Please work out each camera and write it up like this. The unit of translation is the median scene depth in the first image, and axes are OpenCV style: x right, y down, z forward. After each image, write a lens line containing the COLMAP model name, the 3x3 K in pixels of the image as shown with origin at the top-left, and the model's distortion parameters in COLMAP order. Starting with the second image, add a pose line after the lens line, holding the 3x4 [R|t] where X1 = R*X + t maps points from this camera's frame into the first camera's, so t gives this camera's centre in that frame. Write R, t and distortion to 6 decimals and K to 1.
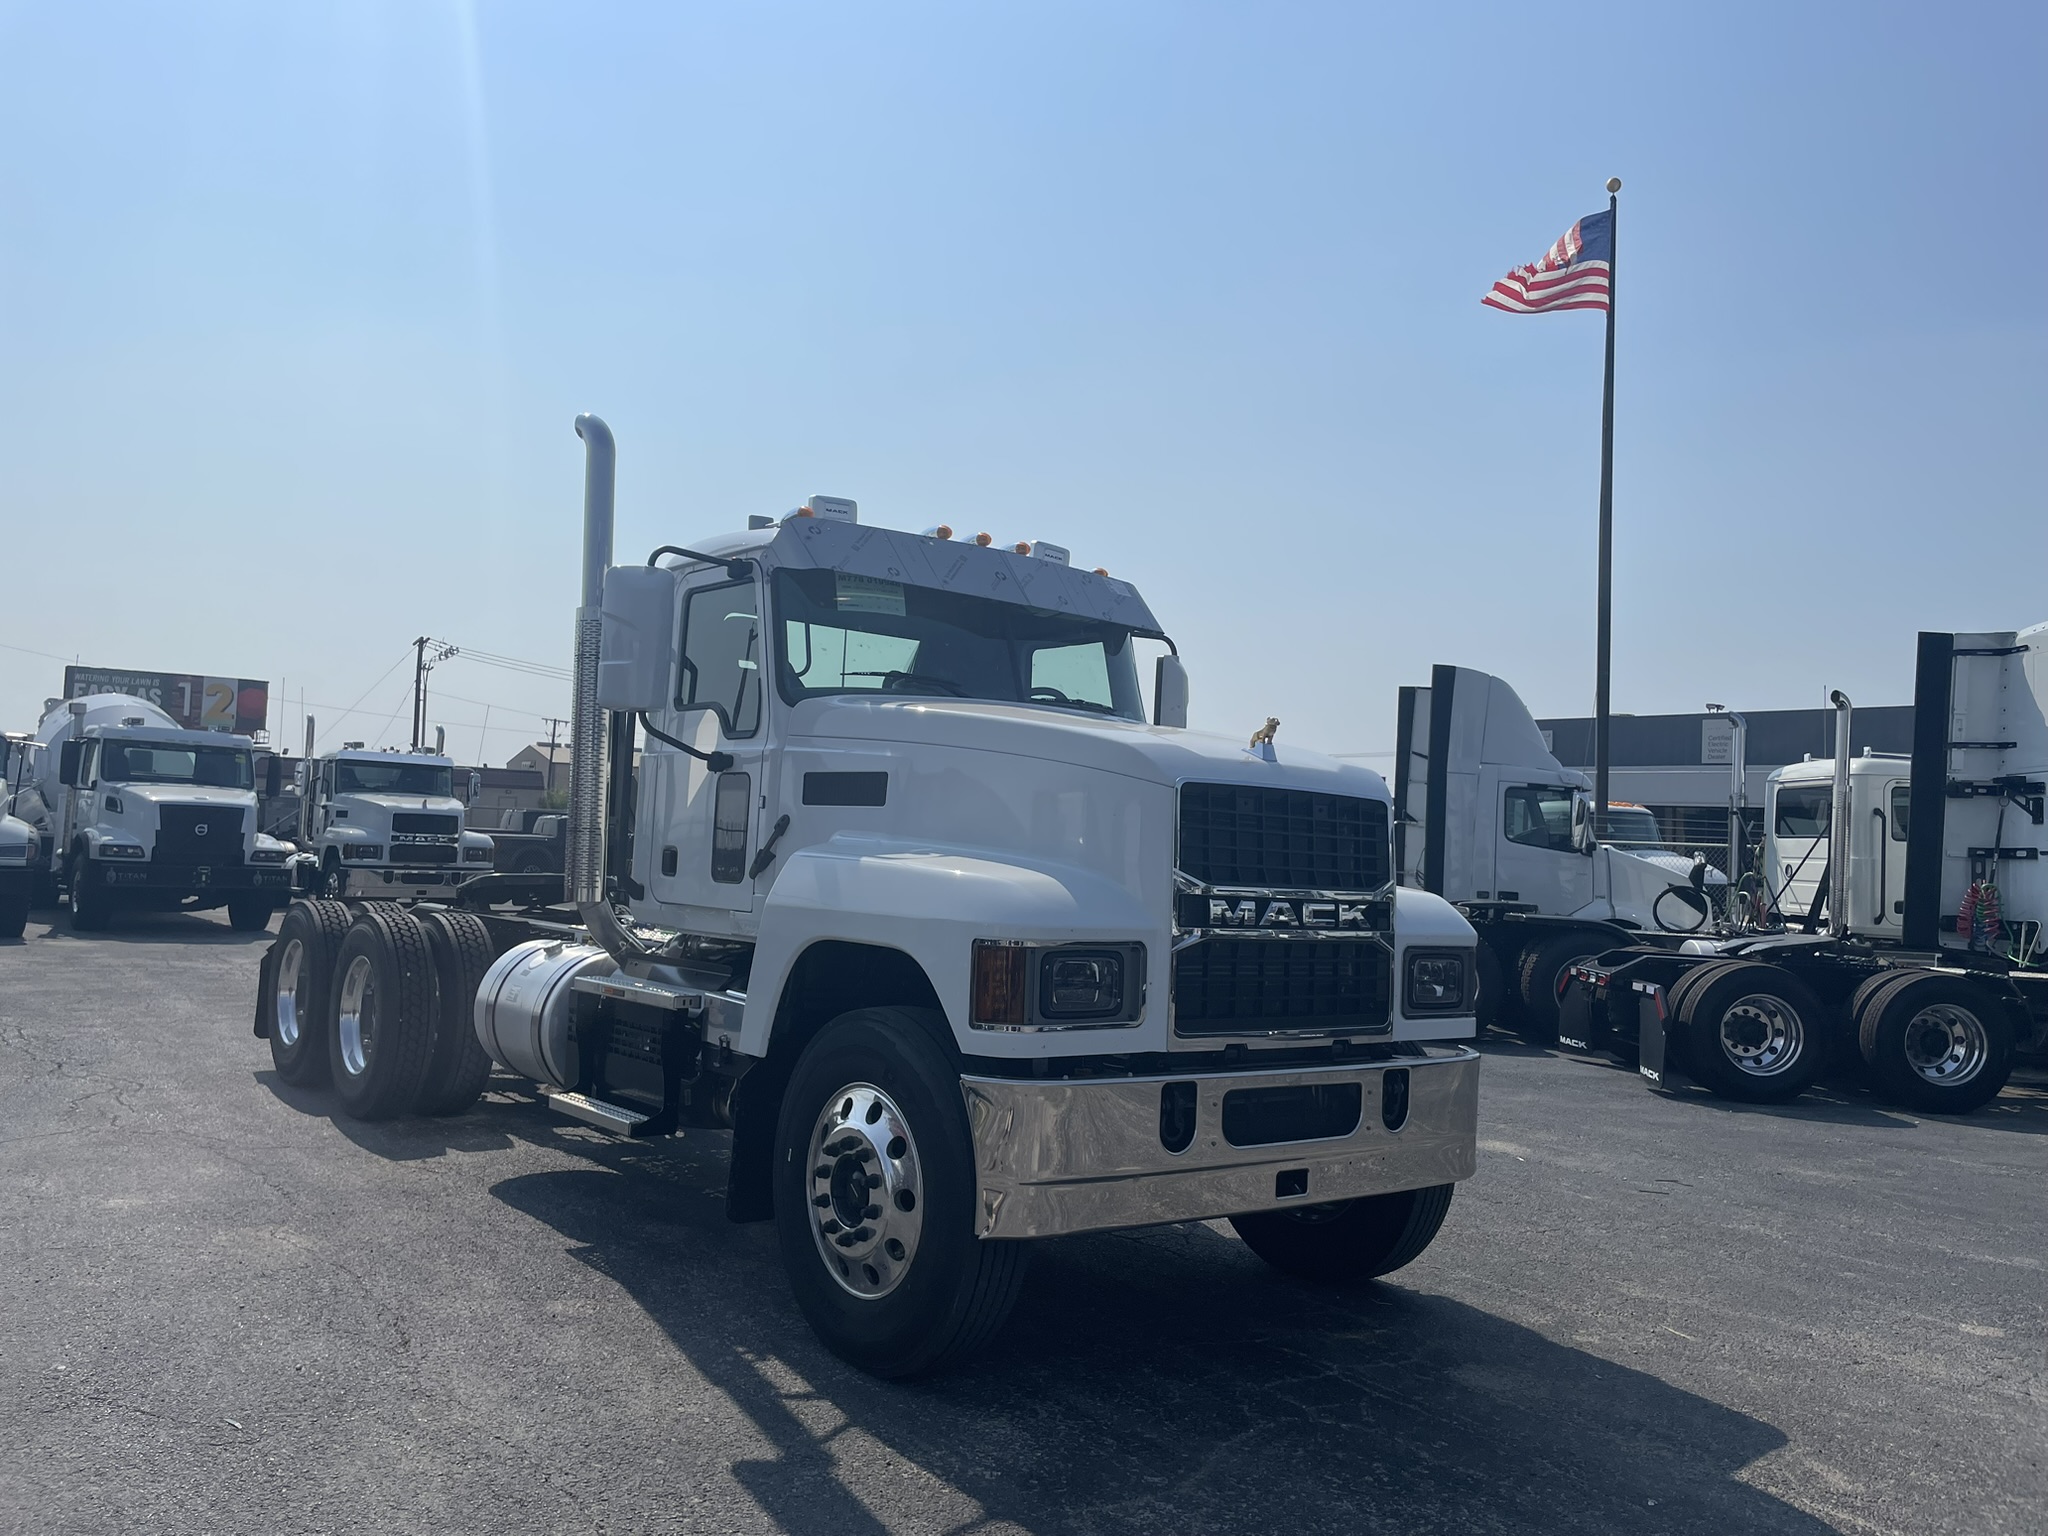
lens RADIAL K [[1549.9, 0, 1026.9], [0, 1549.9, 763.5], [0, 0, 1]] dist [0.020529, 0.001014]
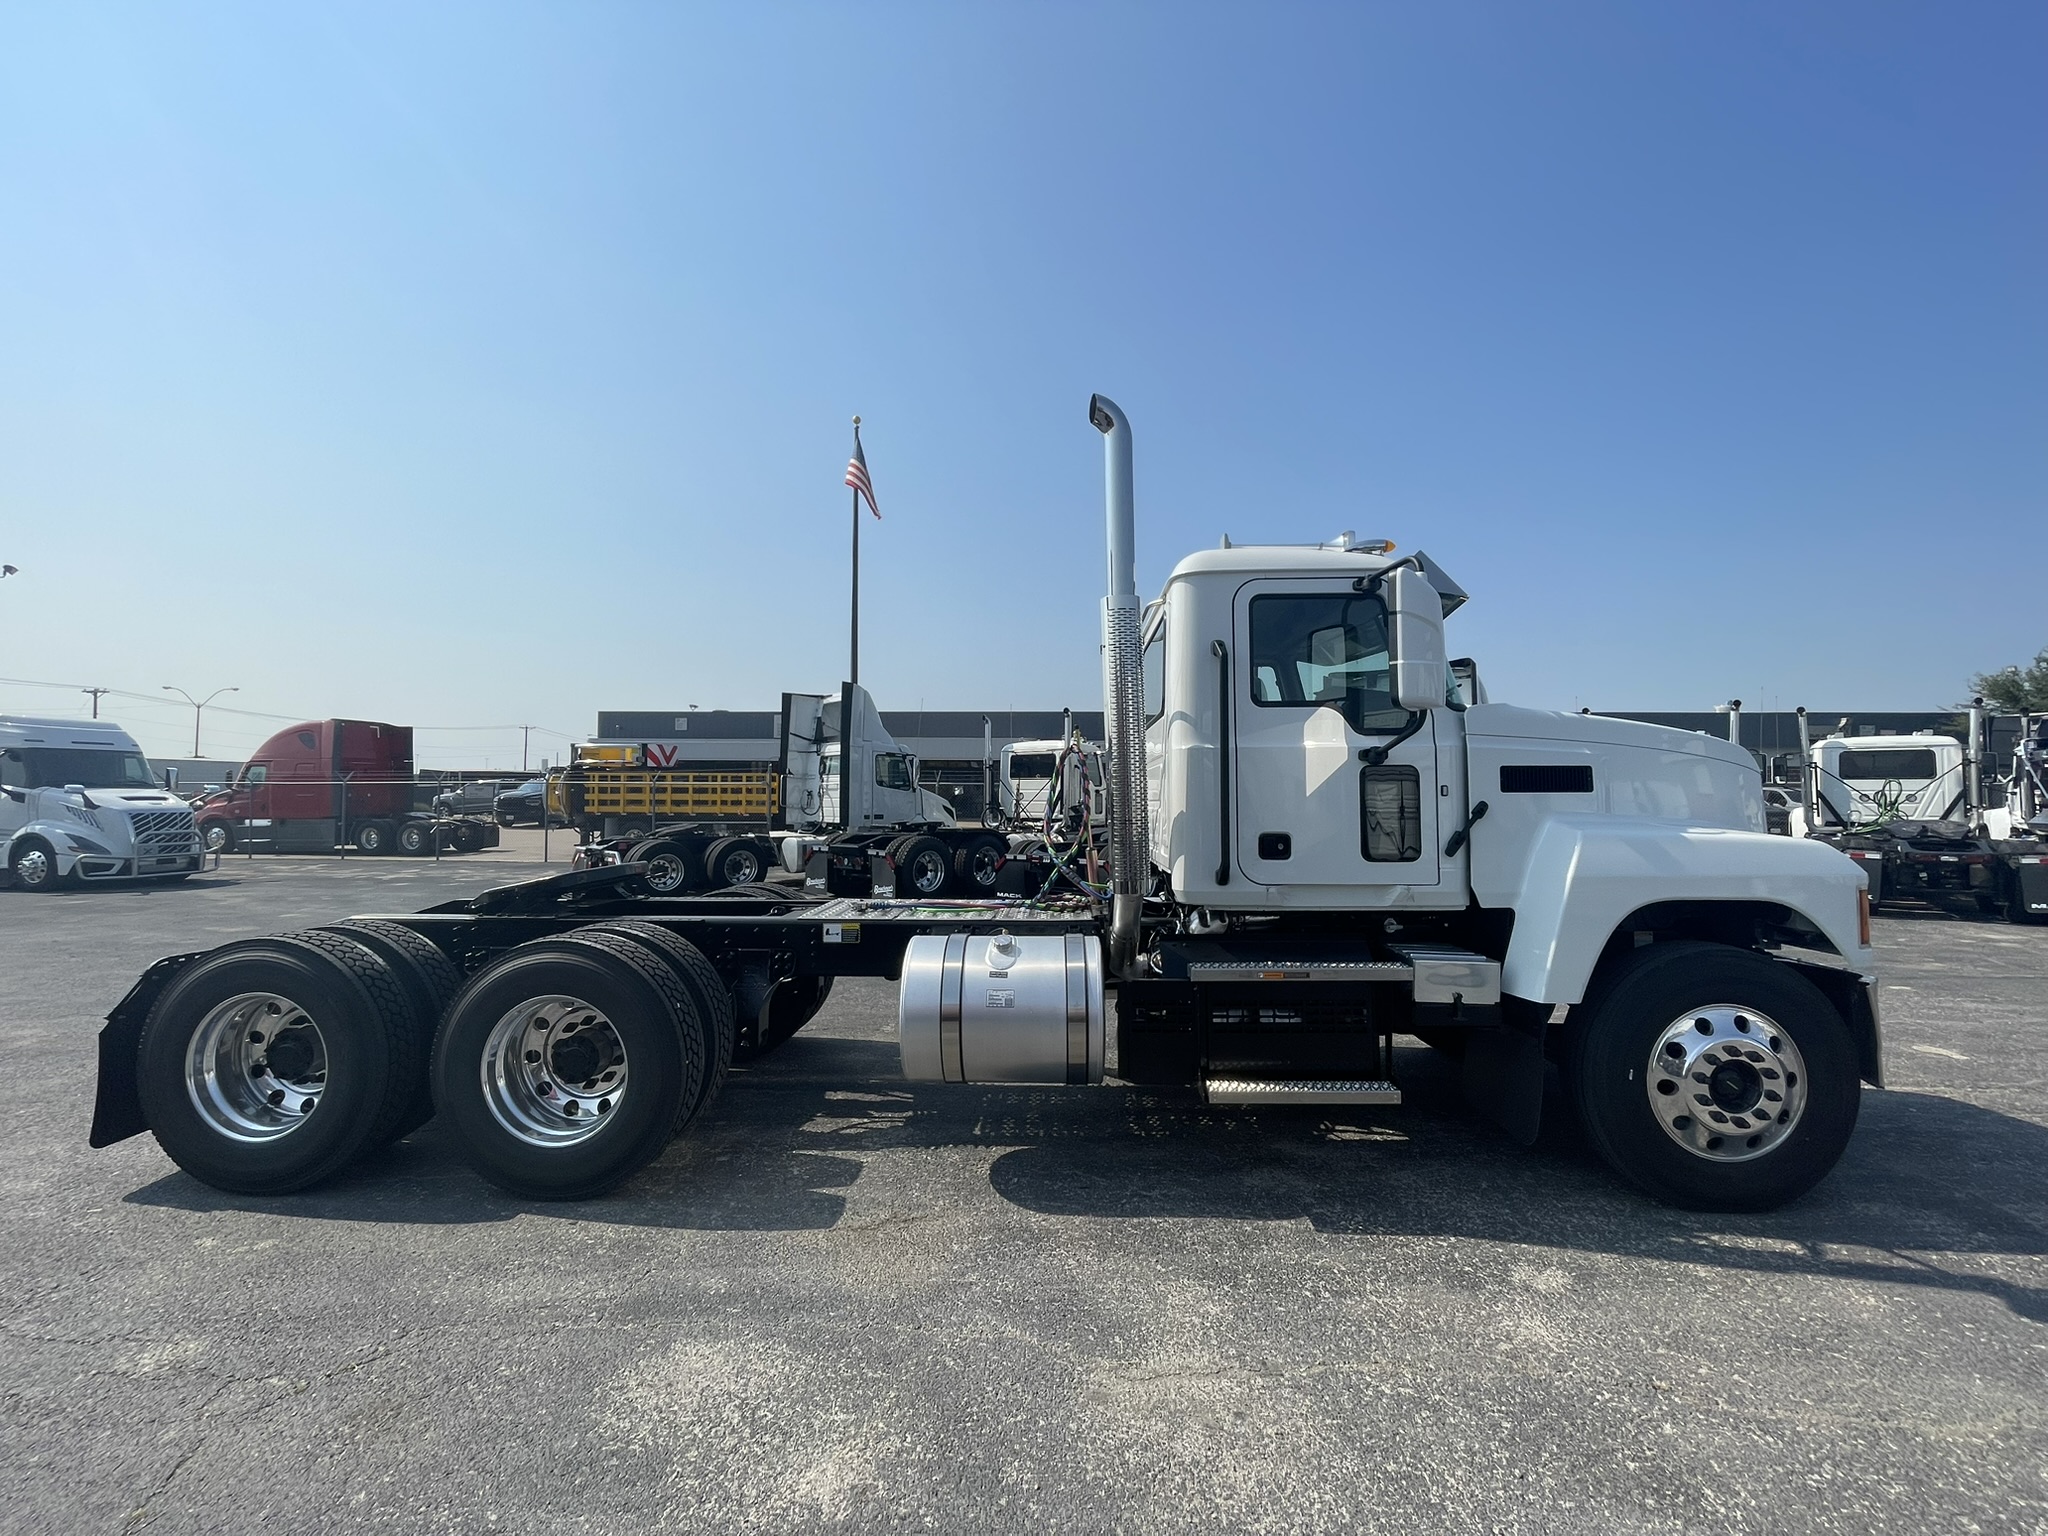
lens RADIAL K [[818.7, 0, 1026.1], [0, 818.7, 781.9], [0, 0, 1]] dist [-0.003973, -0.000478]
pose [[0.666645, -0.031414, 0.744713, -0.921384], [-0.010653, 0.998608, 0.051661, -0.012043], [-0.745299, -0.042373, 0.665382, 0.897457]]
